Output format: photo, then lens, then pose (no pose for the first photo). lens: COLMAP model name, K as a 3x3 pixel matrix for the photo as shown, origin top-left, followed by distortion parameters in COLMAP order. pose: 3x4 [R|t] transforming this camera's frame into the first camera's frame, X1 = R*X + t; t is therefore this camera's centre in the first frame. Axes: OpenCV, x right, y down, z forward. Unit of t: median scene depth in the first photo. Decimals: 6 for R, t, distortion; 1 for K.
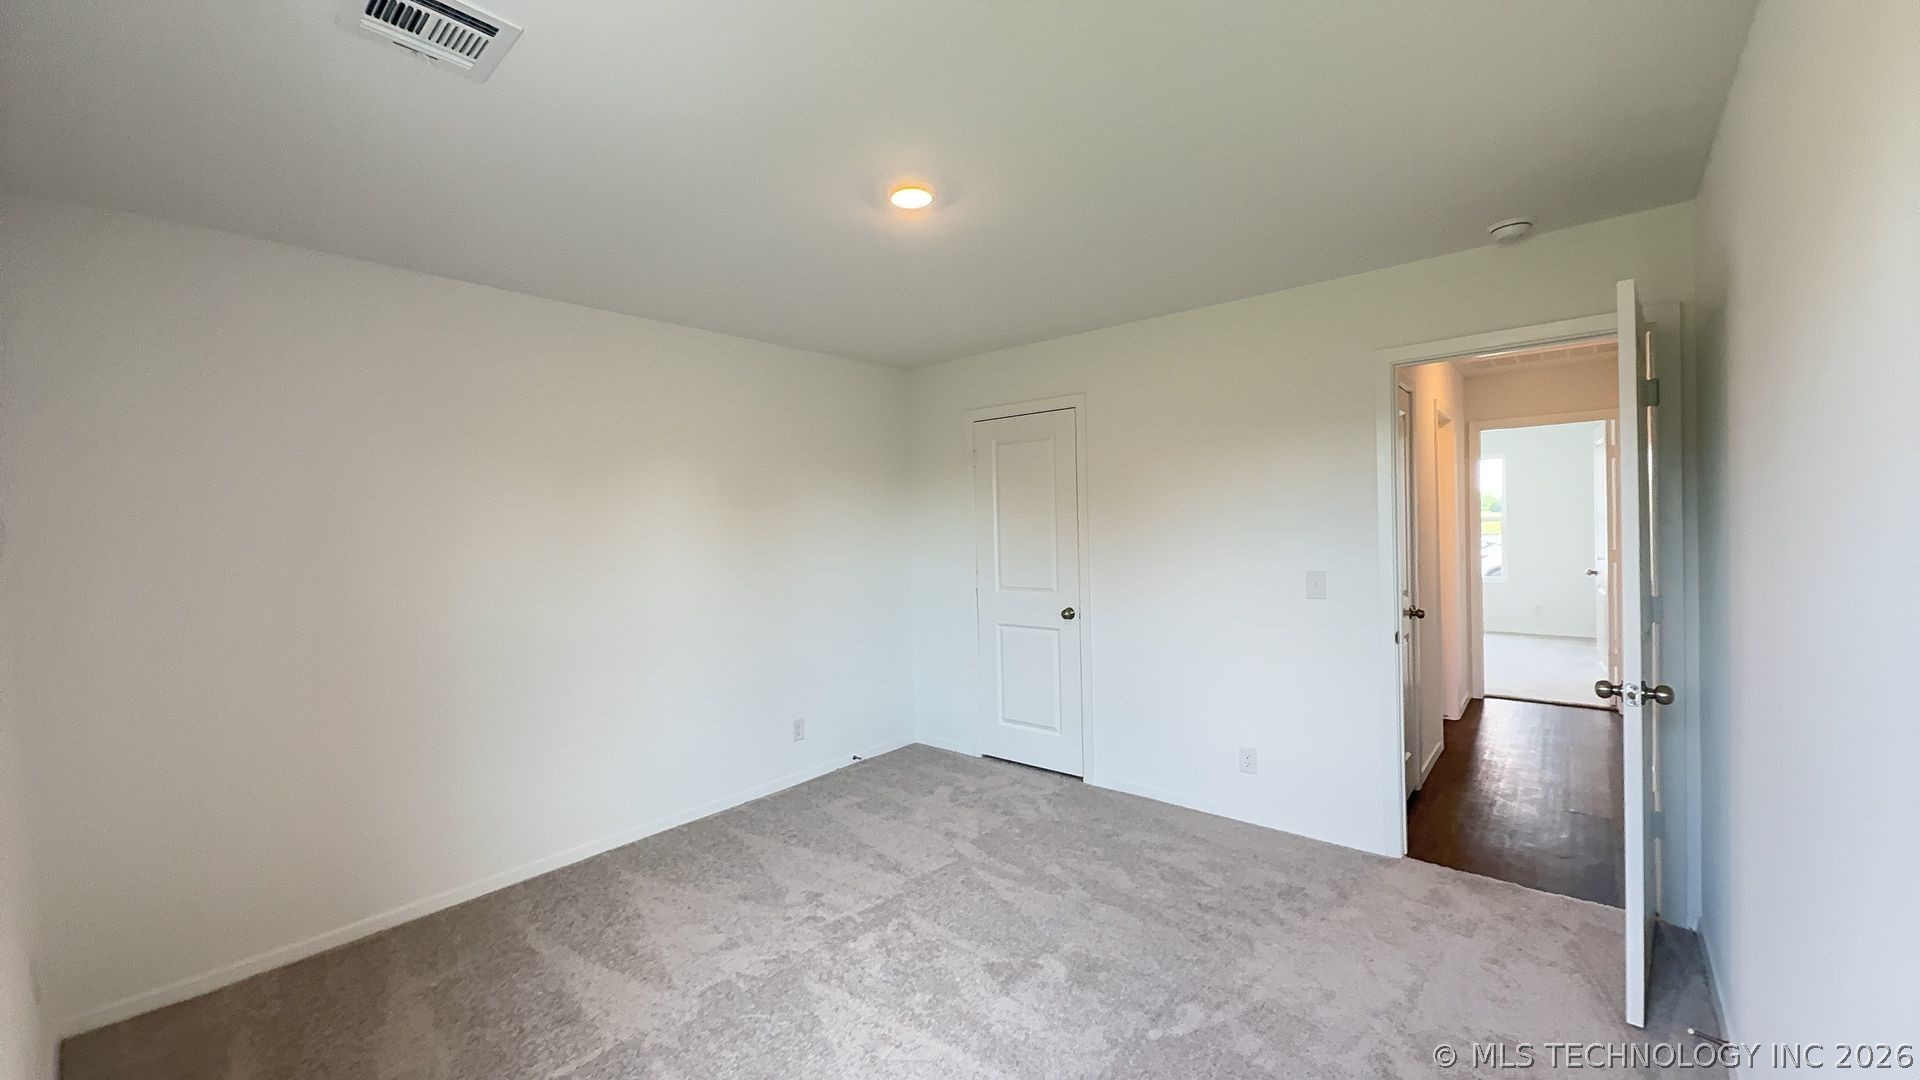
lens RADIAL K [[727.5, 0, 956.6], [0, 727.5, 539.5], [0, 0, 1]] dist [0.002957, 0.000292]
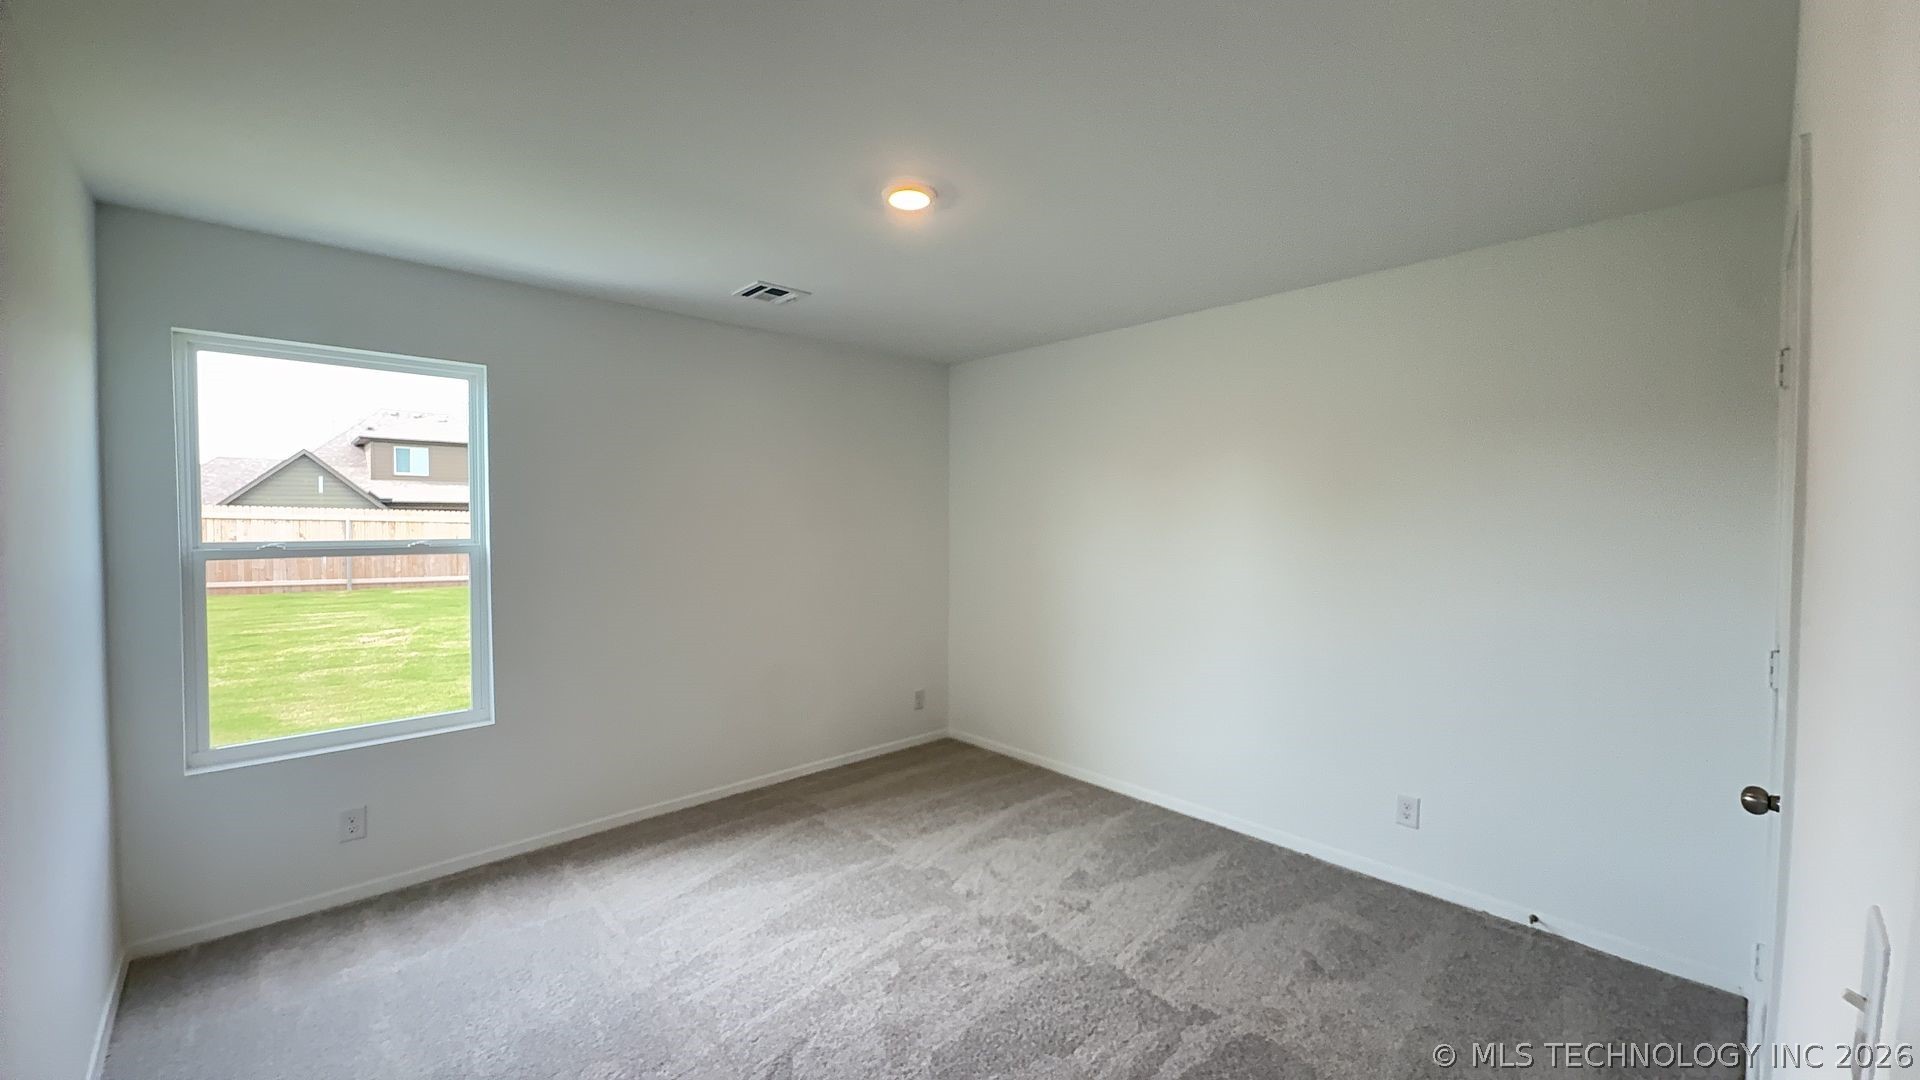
lens RADIAL K [[727.5, 0, 946.8], [0, 727.5, 531.6], [0, 0, 1]] dist [0.002957, 0.000292]
pose [[-0.128091, 0.032491, -0.991230, 0.737706], [-0.023812, 0.999074, 0.035826, -0.020727], [0.991477, 0.028192, -0.127199, 0.938449]]
